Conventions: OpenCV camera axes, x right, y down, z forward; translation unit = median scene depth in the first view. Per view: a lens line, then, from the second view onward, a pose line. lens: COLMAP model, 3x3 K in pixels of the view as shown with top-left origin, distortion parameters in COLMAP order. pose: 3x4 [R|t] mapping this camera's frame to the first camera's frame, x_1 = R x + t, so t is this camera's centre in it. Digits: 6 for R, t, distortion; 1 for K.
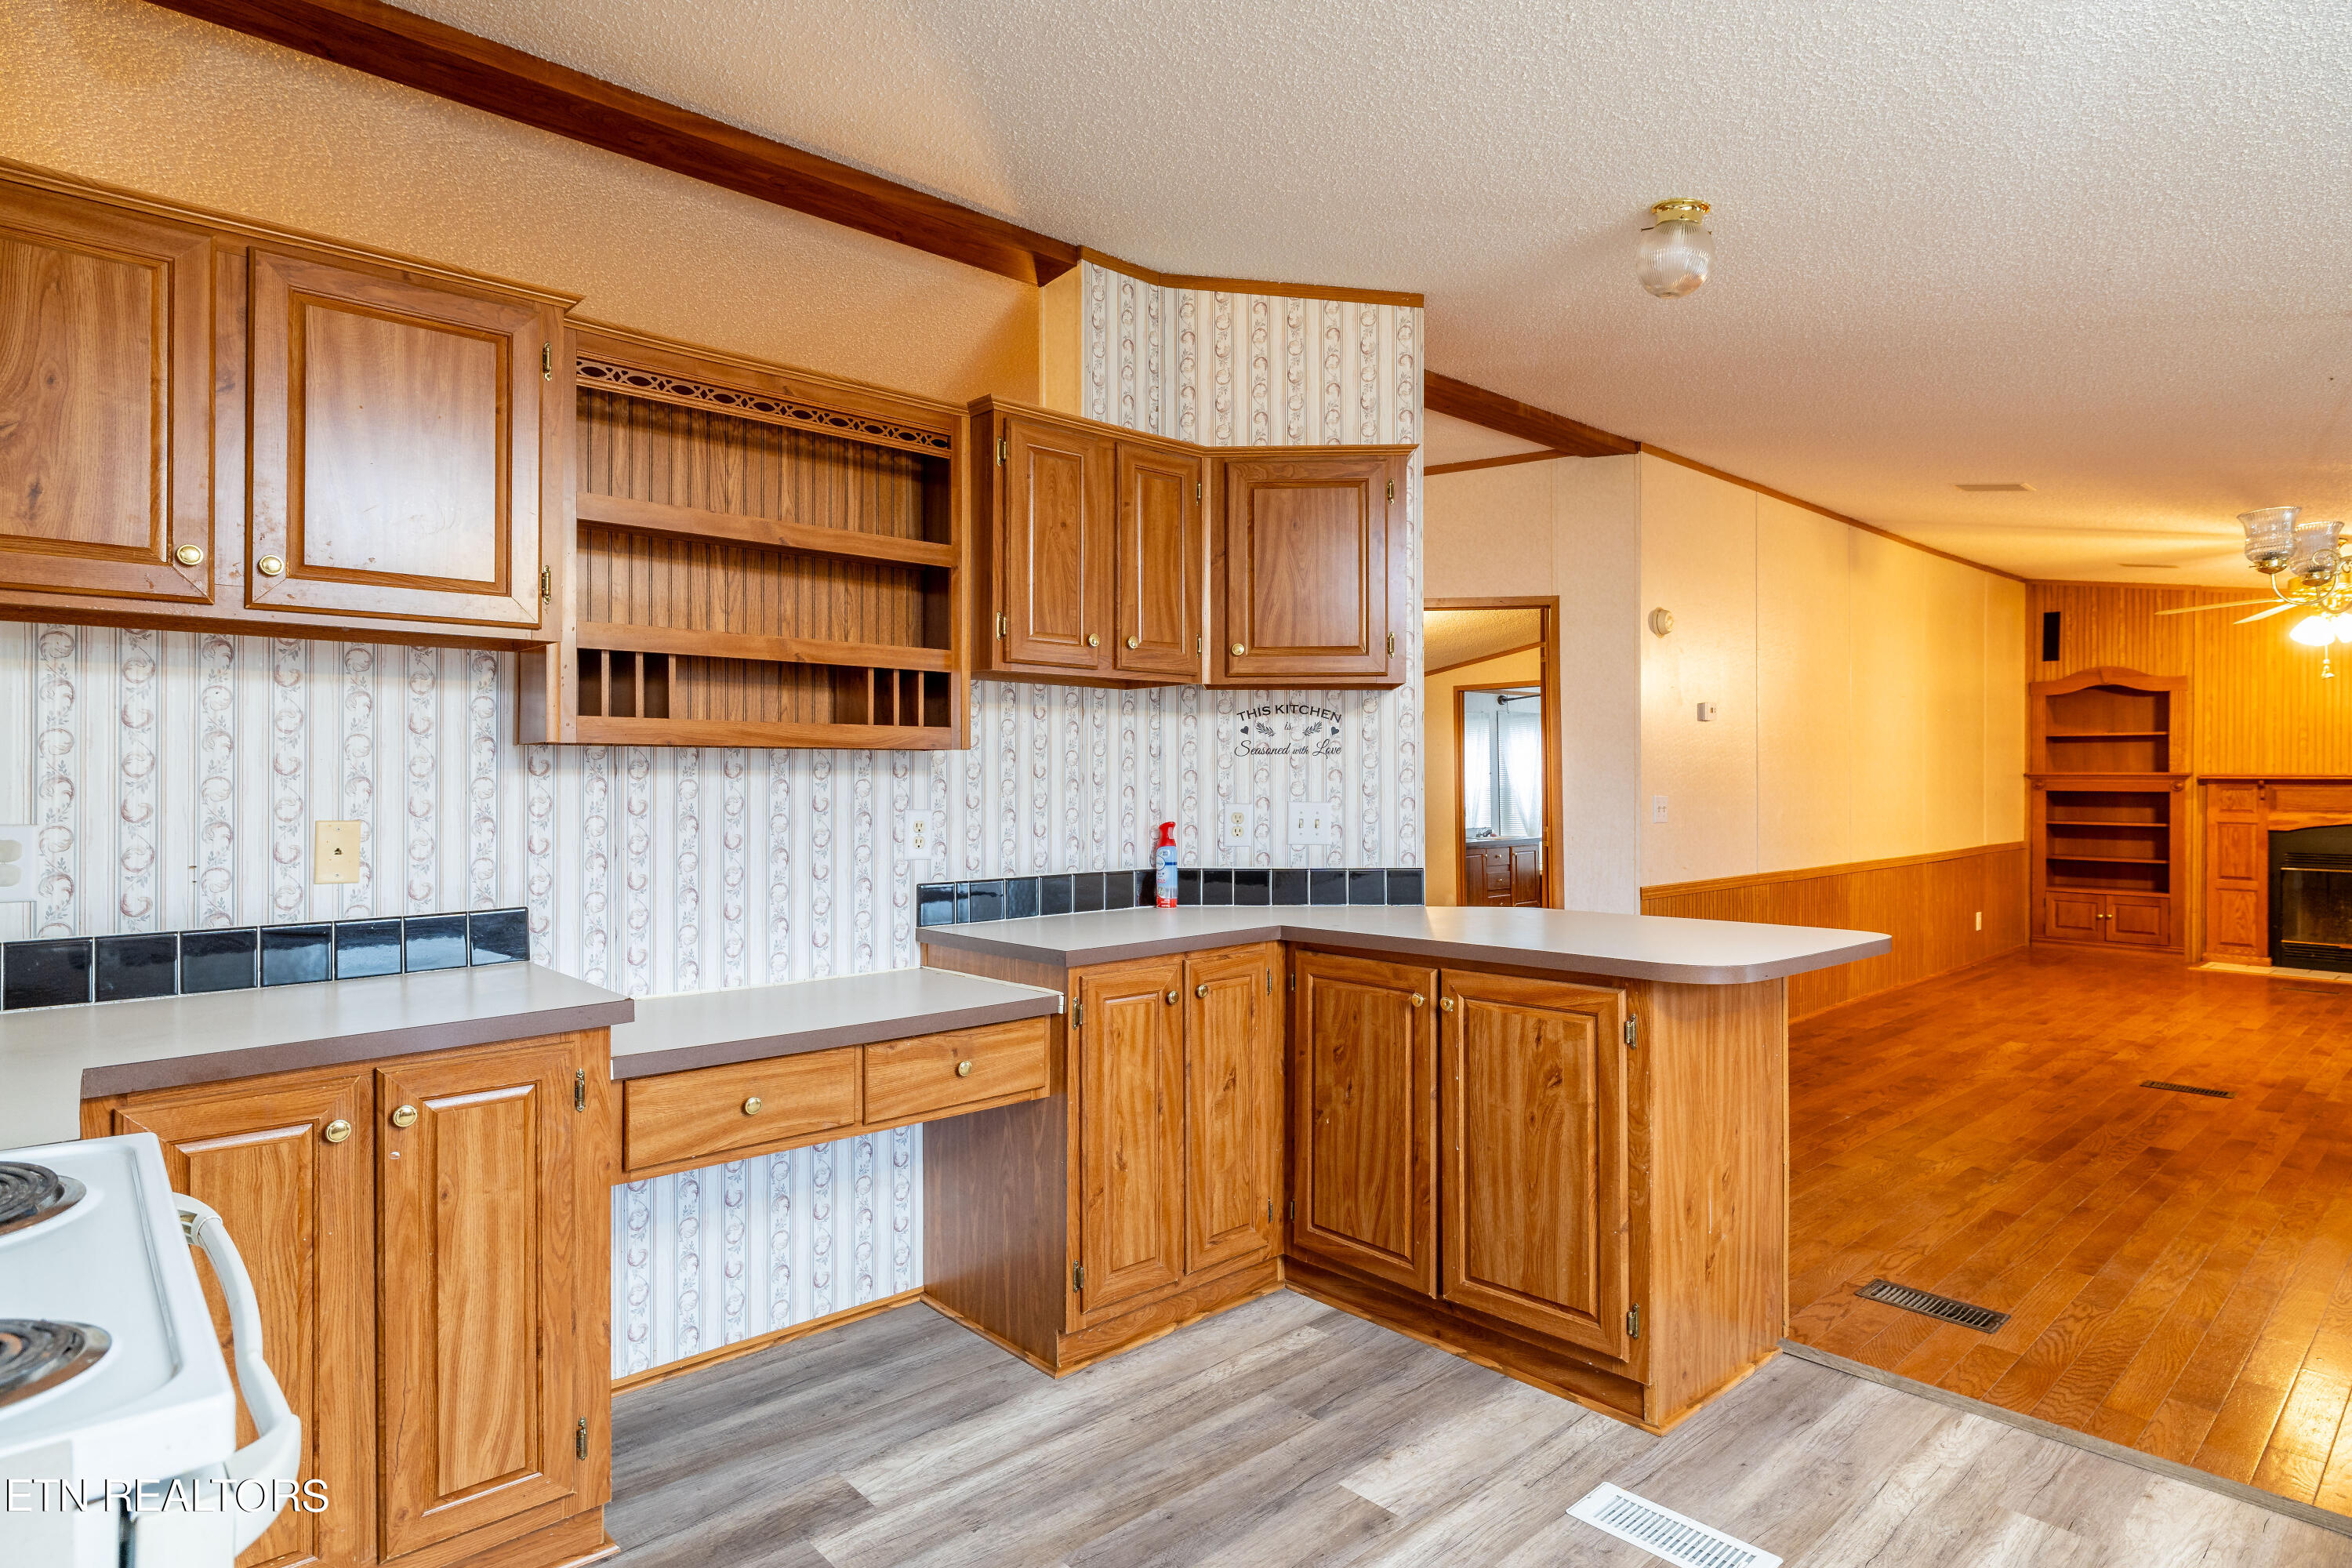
lens RADIAL K [[1282.6, 0, 1164.6], [0, 1282.6, 776.0], [0, 0, 1]] dist [-0.000915, -0.000146]
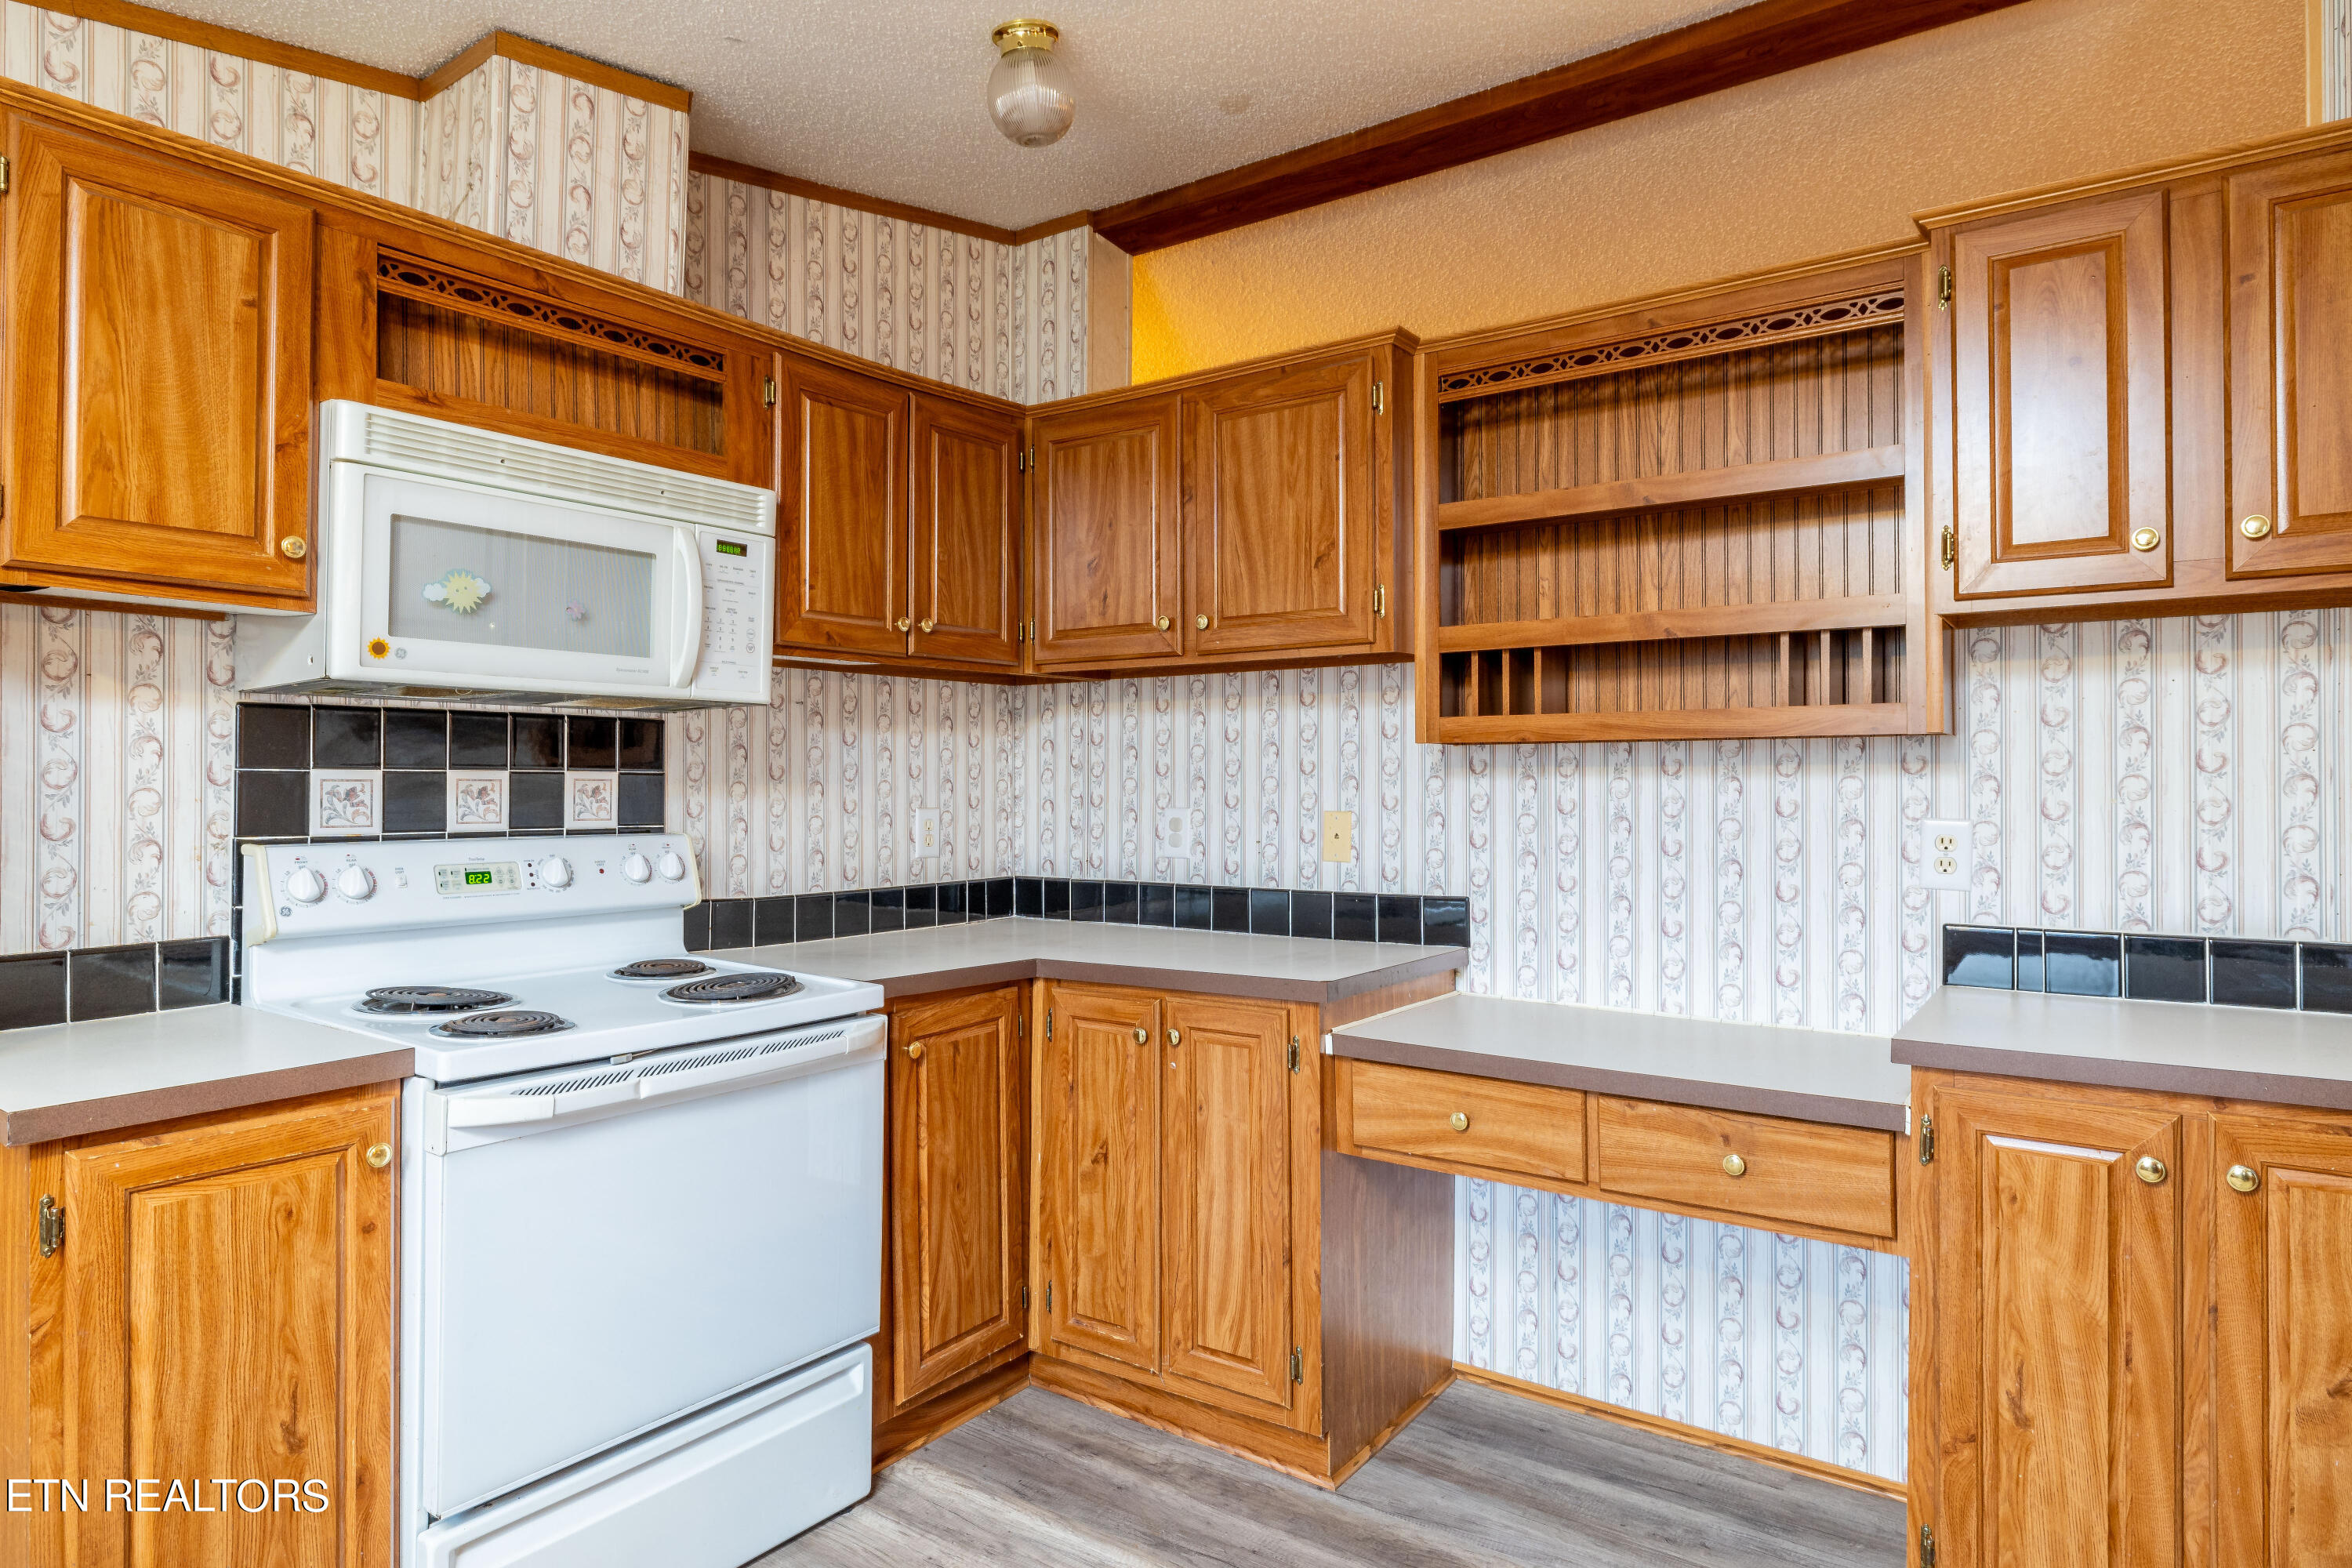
lens RADIAL K [[1337.2, 0, 1138.3], [0, 1337.2, 776.7], [0, 0, 1]] dist [0.001107, 0.001767]
pose [[0.203949, -0.002675, -0.978978, 0.203760], [0.004242, 0.999989, -0.001848, 0.001044], [0.978972, -0.003776, 0.203959, 0.191820]]
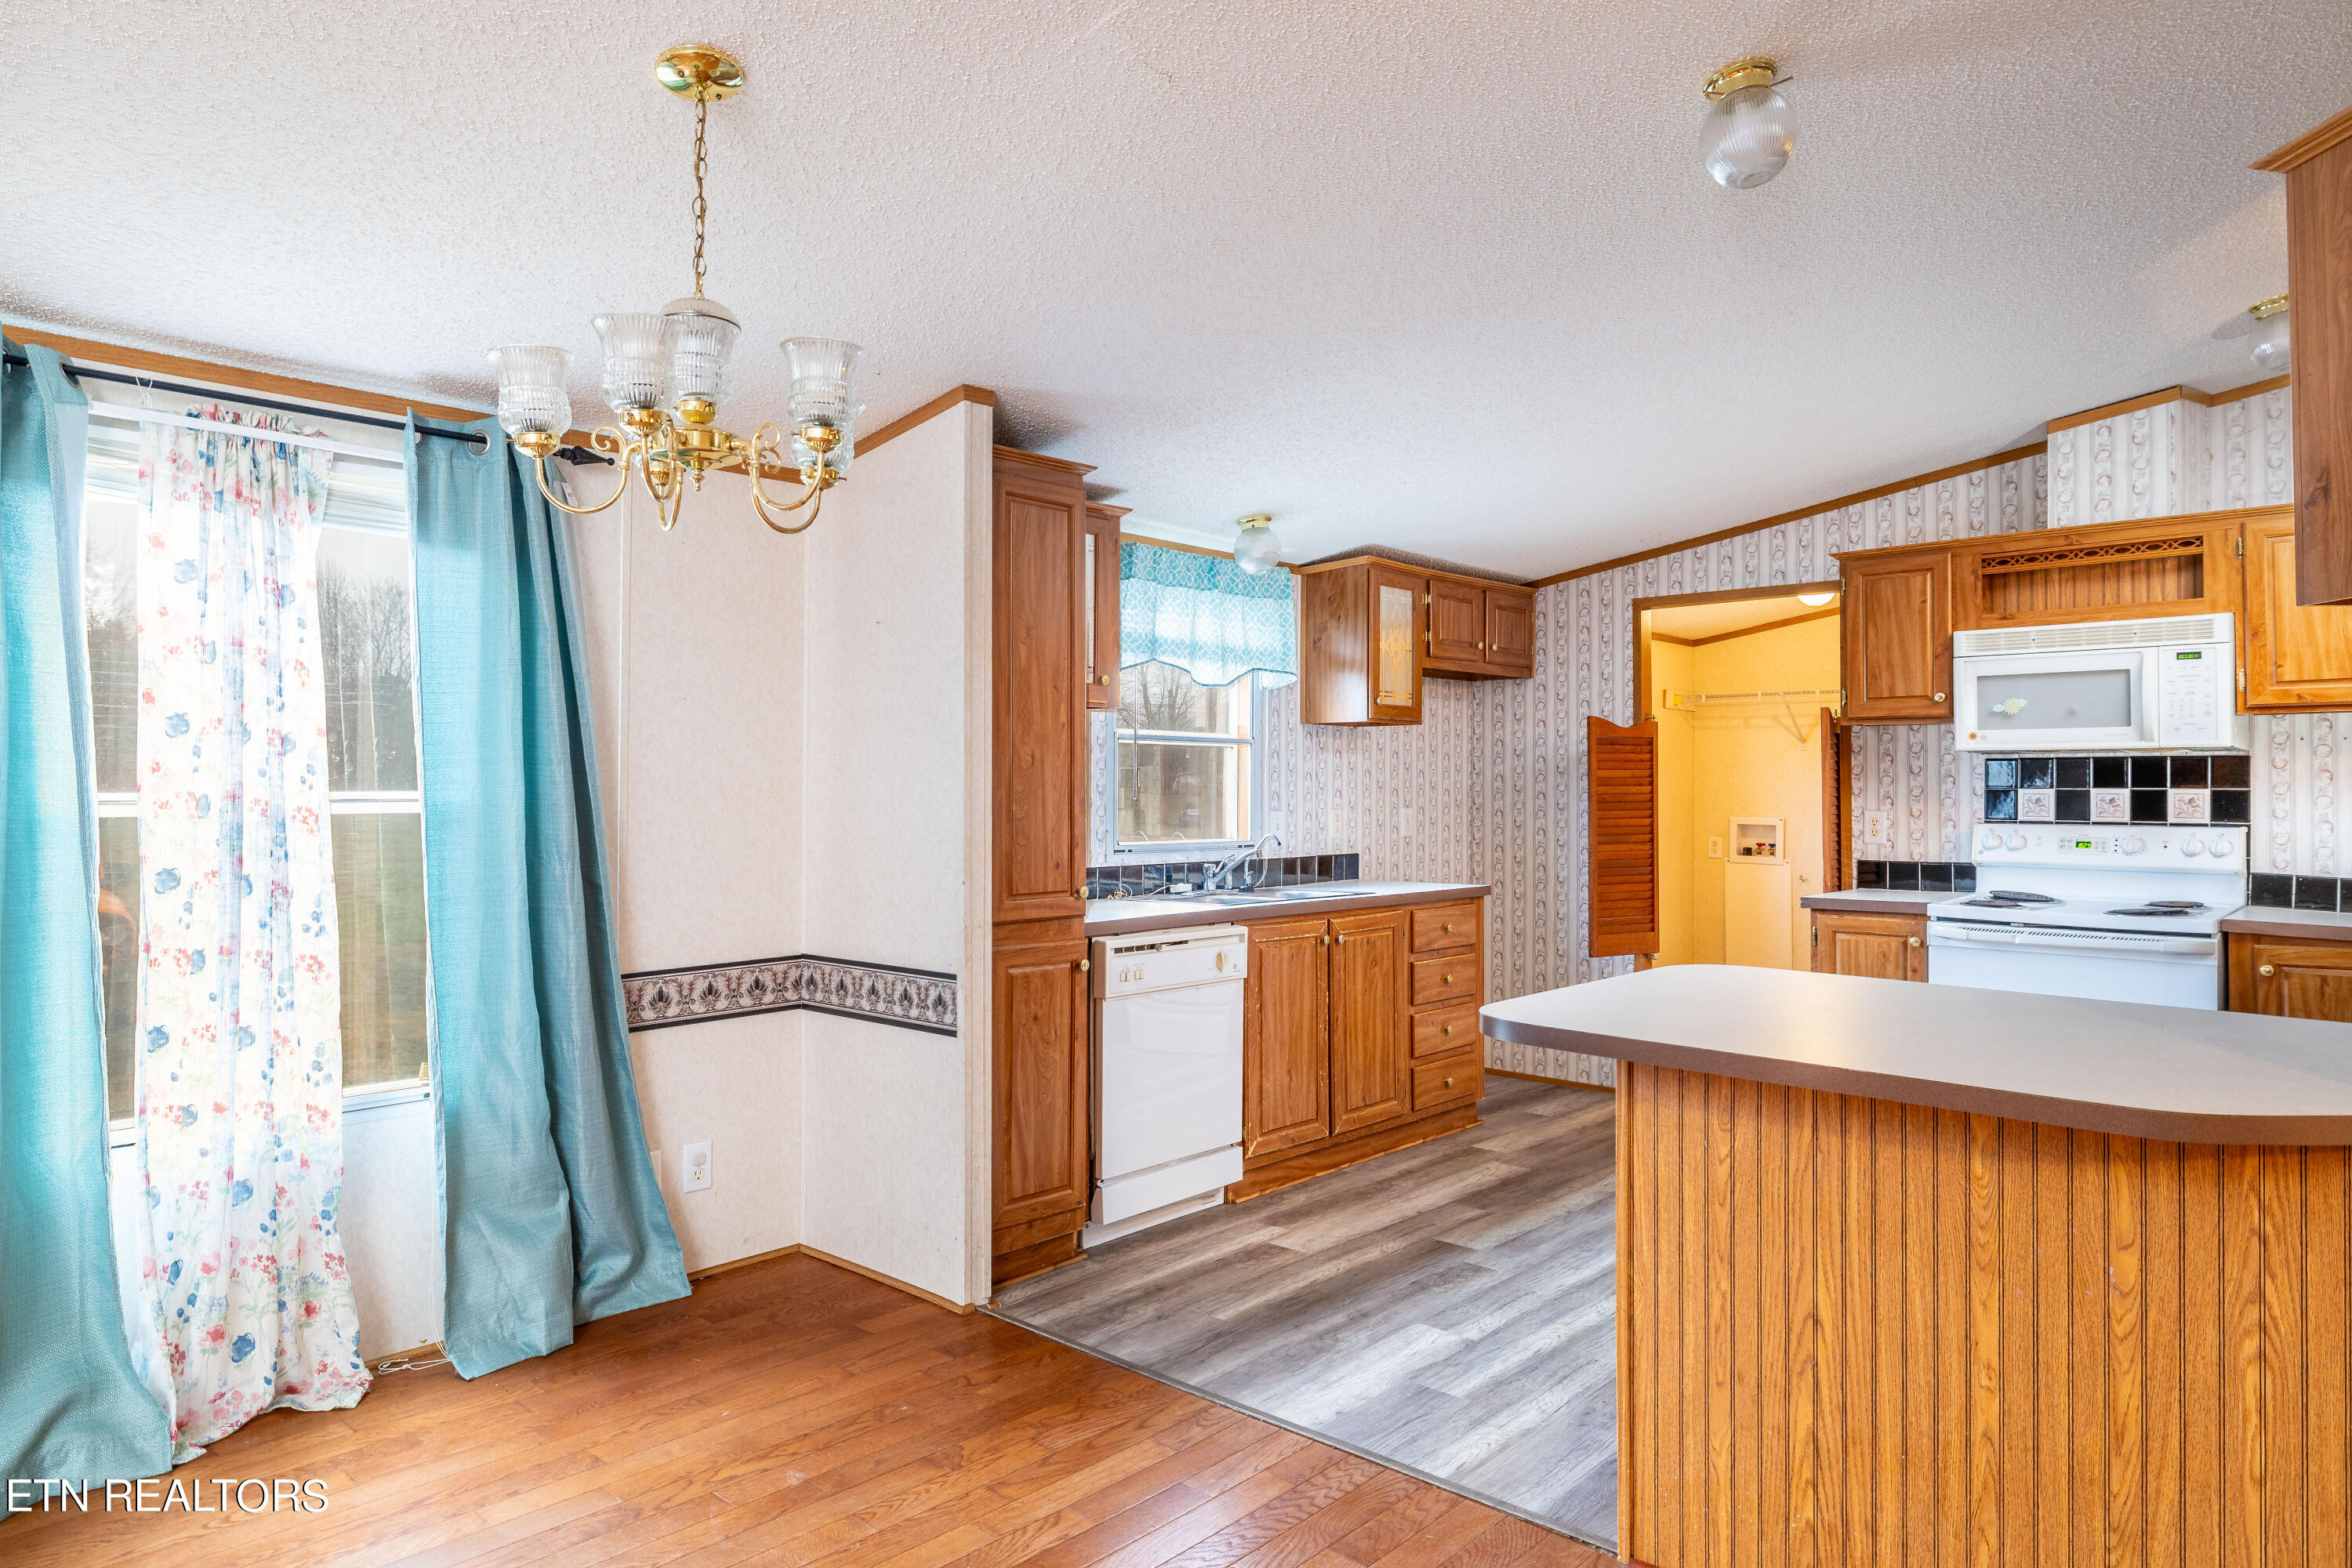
lens RADIAL K [[1432.3, 0, 1163.4], [0, 1432.3, 778.5], [0, 0, 1]] dist [-0.003519, -0.001332]
pose [[-0.996460, -0.000315, -0.084063, 0.344965], [0.000847, 0.999905, -0.013787, 0.002373], [0.084060, -0.013809, -0.996365, 0.762711]]
